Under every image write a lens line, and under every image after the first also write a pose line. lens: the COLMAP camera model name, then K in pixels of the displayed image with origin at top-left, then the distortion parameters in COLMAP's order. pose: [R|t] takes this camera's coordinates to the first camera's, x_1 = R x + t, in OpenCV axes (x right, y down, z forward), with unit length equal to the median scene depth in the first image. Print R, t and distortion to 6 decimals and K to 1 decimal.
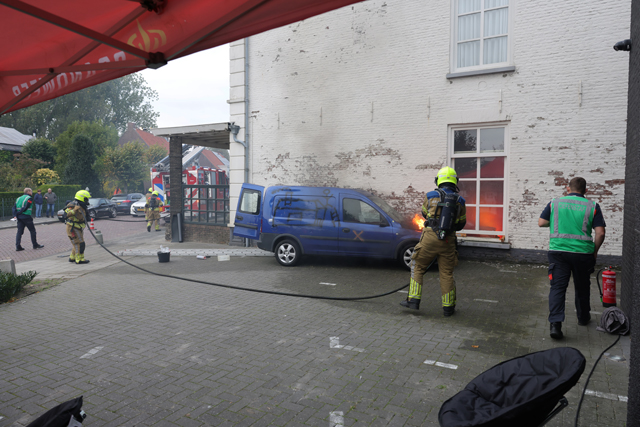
lens RADIAL K [[433.2, 0, 324.3], [0, 433.2, 211.3], [0, 0, 1]] dist [0.001995, -0.000145]
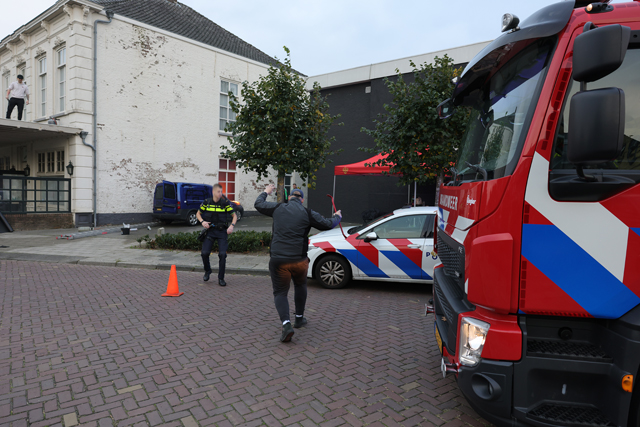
lens RADIAL K [[433.5, 0, 321.7], [0, 433.5, 211.5], [0, 0, 1]] dist [0.004292, -0.000217]
pose [[0.153080, -0.039213, 0.987435, -1.799744], [0.035887, 0.998774, 0.034100, 0.020546], [-0.987562, 0.030216, 0.154300, 0.176258]]
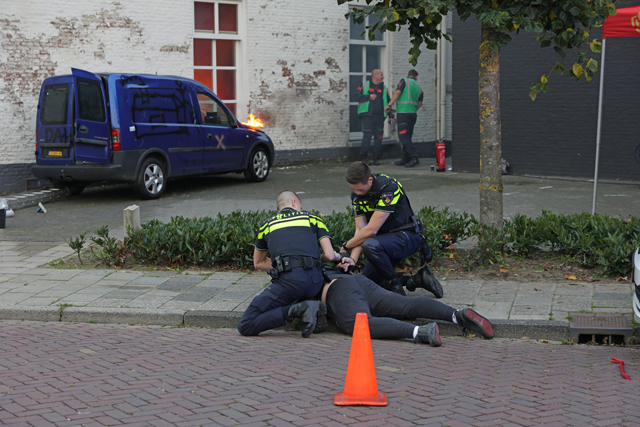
lens RADIAL K [[1245.6, 0, 320.0], [0, 1245.6, 213.5], [0, 0, 1]] dist [-0.034013, 0.068458]
pose [[0.182250, -0.095274, 0.978625, -1.812981], [0.064818, 0.994294, 0.084728, 0.008243], [-0.981113, 0.047990, 0.187386, 0.417134]]
